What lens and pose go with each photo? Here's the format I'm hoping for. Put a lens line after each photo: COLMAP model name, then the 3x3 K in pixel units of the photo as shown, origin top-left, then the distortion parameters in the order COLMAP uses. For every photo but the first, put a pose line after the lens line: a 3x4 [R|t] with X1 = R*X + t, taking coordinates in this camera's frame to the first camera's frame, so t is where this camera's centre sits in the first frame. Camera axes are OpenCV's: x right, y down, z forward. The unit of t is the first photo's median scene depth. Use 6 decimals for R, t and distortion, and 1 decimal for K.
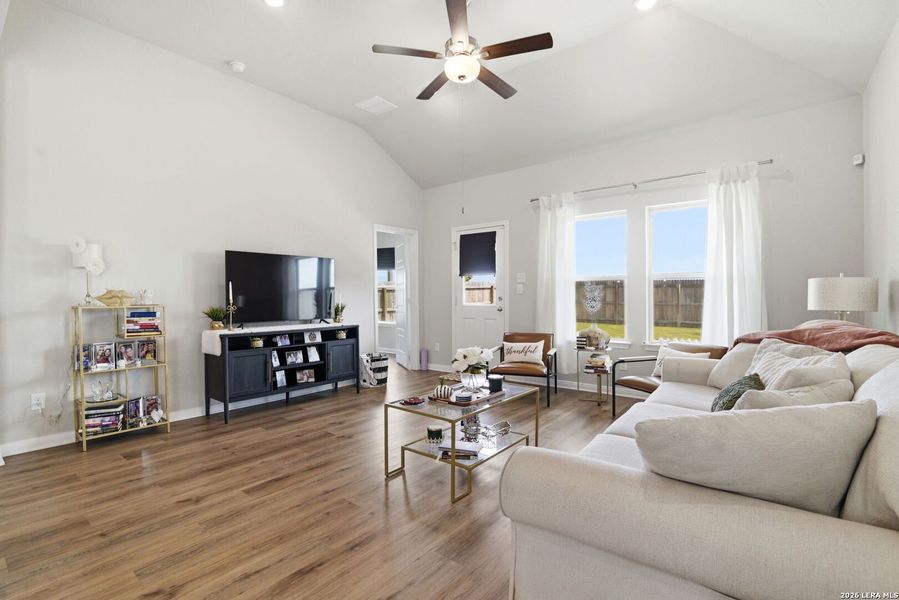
lens RADIAL K [[419.9, 0, 449.5], [0, 419.9, 300.0], [0, 0, 1]] dist [-0.000090, 0.000001]
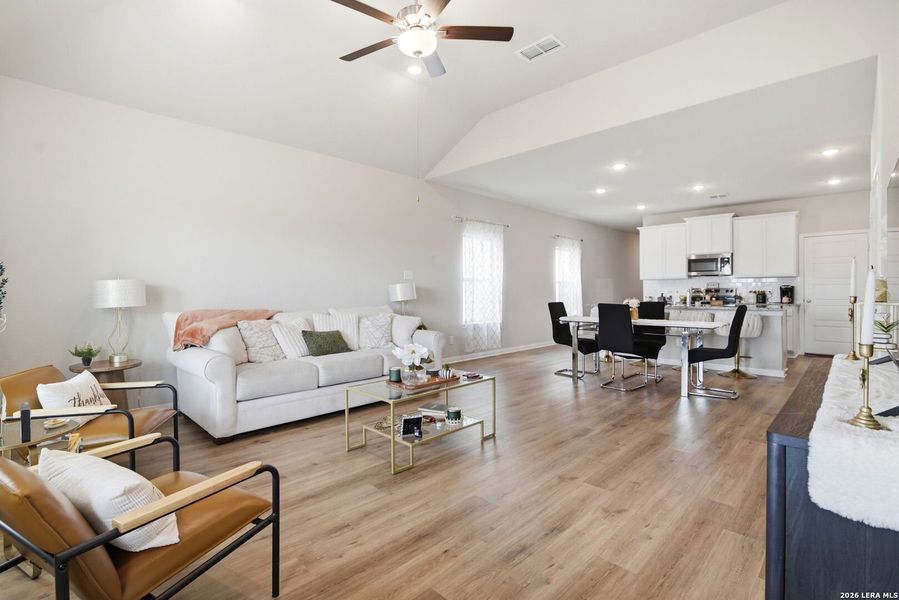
lens RADIAL K [[419.9, 0, 449.5], [0, 419.9, 300.0], [0, 0, 1]] dist [-0.000090, 0.000001]
pose [[-0.994284, 0.000559, 0.106769, -0.142563], [0.003440, 0.999635, 0.026799, -0.012446], [-0.106715, 0.027013, -0.993923, 2.101924]]
